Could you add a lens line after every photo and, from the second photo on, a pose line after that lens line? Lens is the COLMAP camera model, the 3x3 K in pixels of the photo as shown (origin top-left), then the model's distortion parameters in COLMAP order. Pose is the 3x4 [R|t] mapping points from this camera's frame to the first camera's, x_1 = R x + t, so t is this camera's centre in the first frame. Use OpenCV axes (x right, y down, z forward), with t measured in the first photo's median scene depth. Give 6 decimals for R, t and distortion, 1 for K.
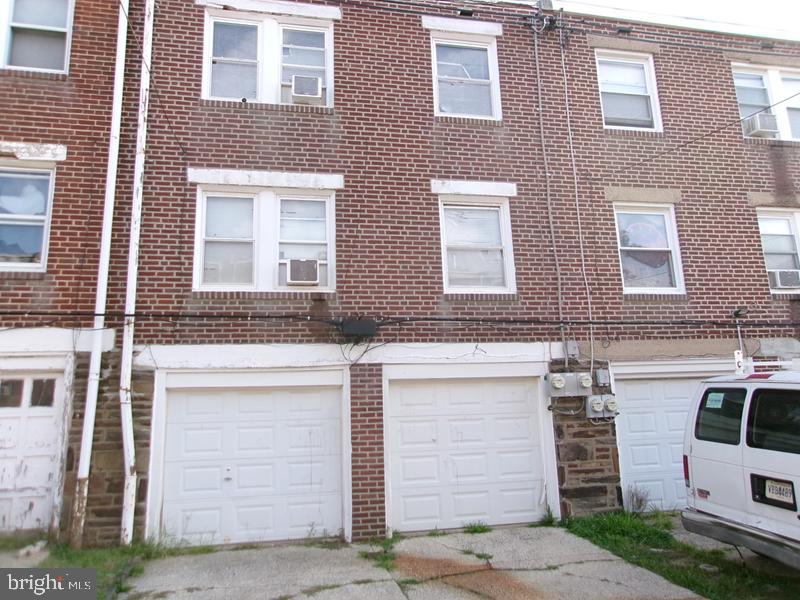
lens RADIAL K [[602.3, 0, 400.0], [0, 602.3, 300.0], [0, 0, 1]] dist [-0.033069, 0.059026]
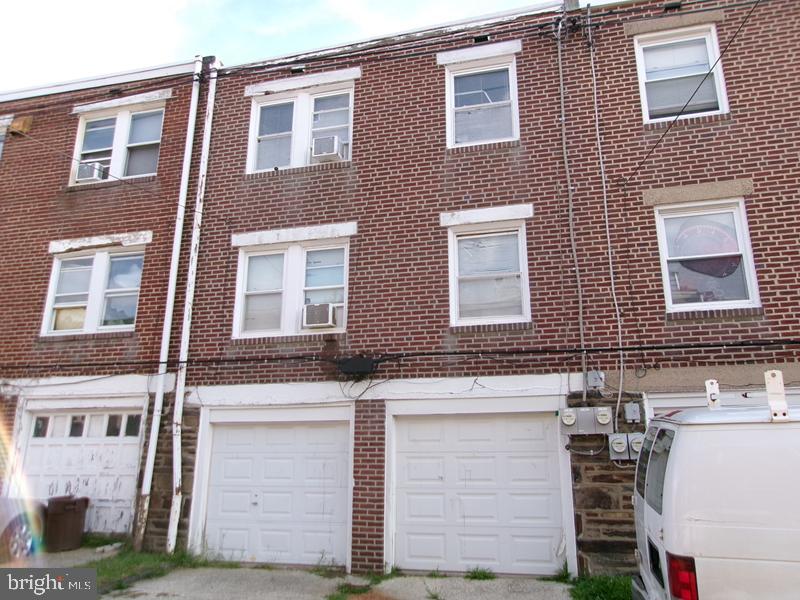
lens RADIAL K [[602.3, 0, 400.0], [0, 602.3, 300.0], [0, 0, 1]] dist [-0.033069, 0.059026]
pose [[0.898066, -0.081595, -0.432227, 0.434930], [0.059974, 0.996182, -0.063446, 0.003108], [0.435754, 0.031056, 0.899530, 0.079815]]
